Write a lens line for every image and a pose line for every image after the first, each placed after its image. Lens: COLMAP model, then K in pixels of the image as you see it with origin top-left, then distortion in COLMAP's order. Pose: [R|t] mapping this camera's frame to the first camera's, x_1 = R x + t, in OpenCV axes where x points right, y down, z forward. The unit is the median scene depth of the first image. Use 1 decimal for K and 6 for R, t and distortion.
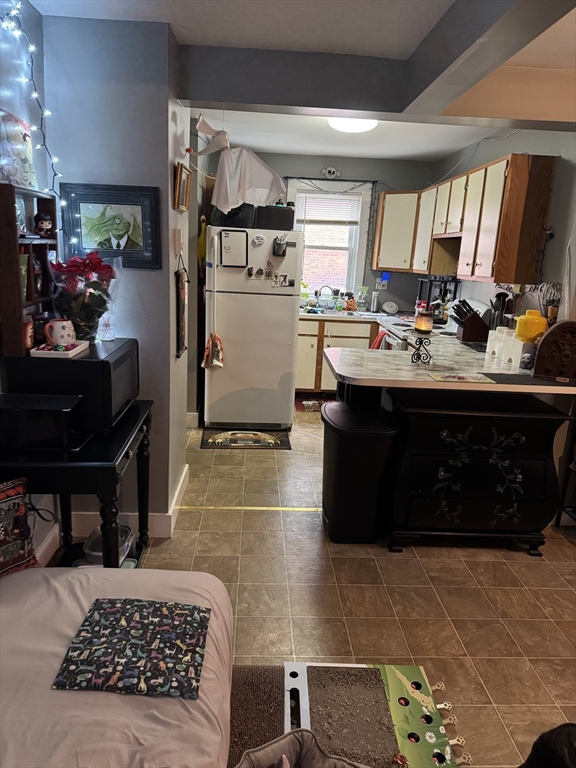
lens RADIAL K [[540.5, 0, 288.8], [0, 540.5, 385.5], [0, 0, 1]] dist [0.054009, -0.061692]
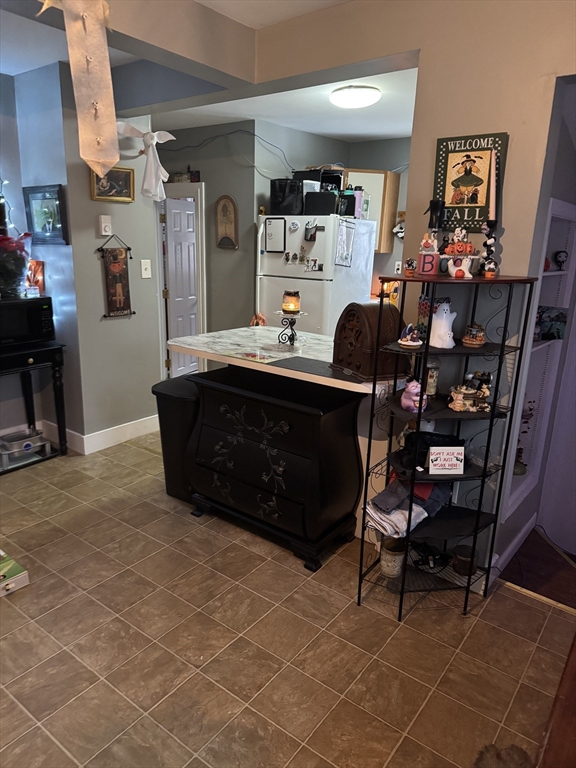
lens RADIAL K [[540.5, 0, 286.5], [0, 540.5, 386.6], [0, 0, 1]] dist [0.054009, -0.061692]
pose [[0.758253, 0.142656, -0.636162, 0.977591], [-0.146135, 0.988128, 0.047402, -0.013441], [0.635372, 0.057022, 0.770098, 0.304788]]
